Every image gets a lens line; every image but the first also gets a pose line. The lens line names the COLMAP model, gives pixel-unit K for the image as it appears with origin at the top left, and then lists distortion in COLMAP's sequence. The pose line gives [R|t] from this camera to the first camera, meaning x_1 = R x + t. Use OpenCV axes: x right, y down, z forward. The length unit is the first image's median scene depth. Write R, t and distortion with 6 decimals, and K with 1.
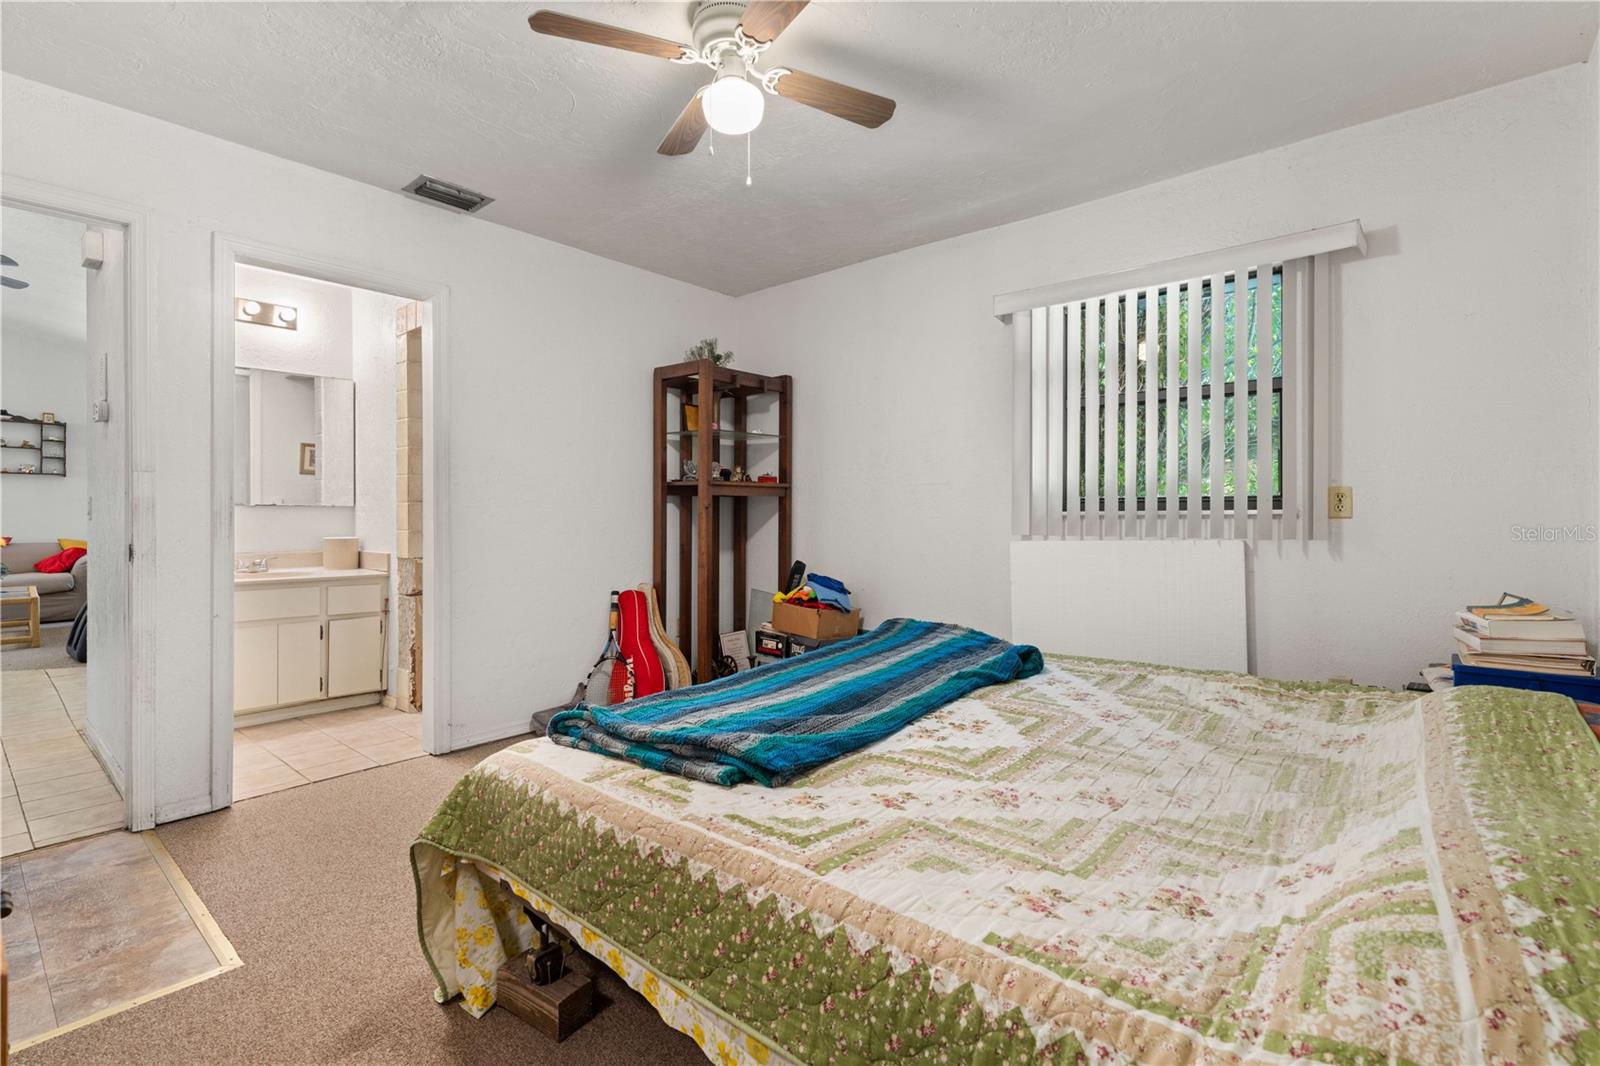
lens RADIAL K [[722.5, 0, 802.6], [0, 722.5, 523.1], [0, 0, 1]] dist [-0.009085, 0.002701]
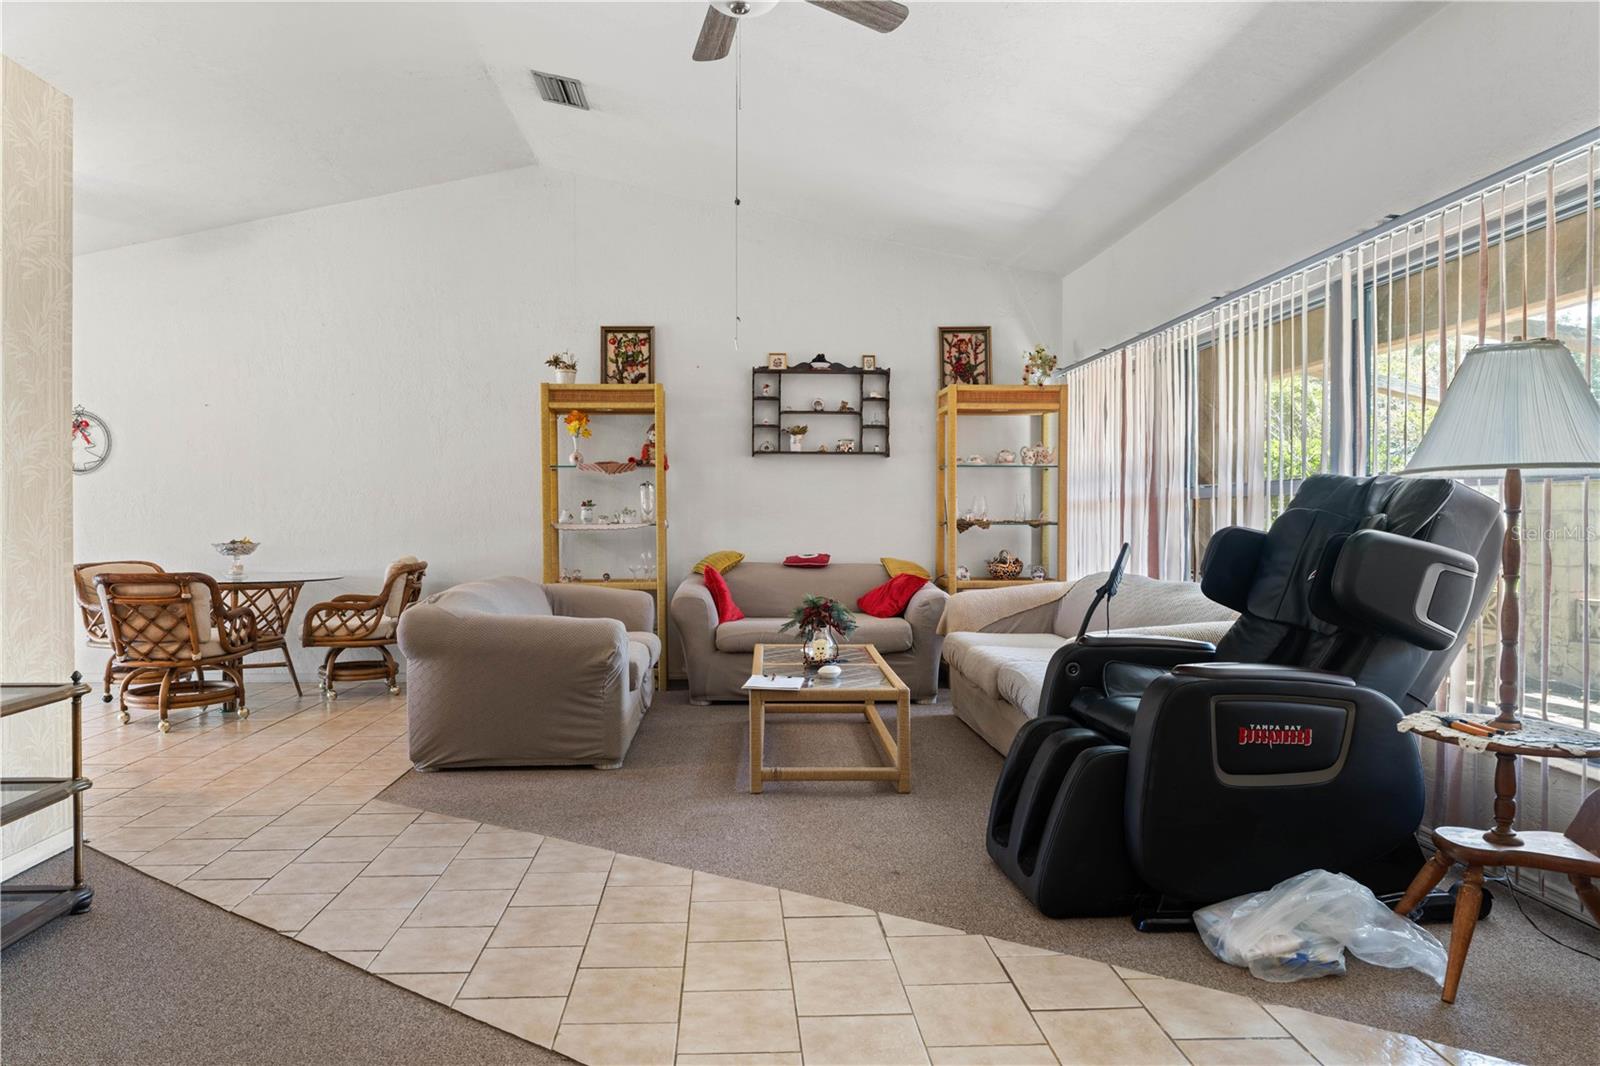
lens RADIAL K [[928.3, 0, 792.6], [0, 928.3, 530.8], [0, 0, 1]] dist [-0.004984, -0.000564]
pose [[0.691713, 0.006123, -0.722146, -0.517243], [-0.002506, 0.999978, 0.006079, -0.005666], [0.722168, -0.002395, 0.691713, 0.396940]]
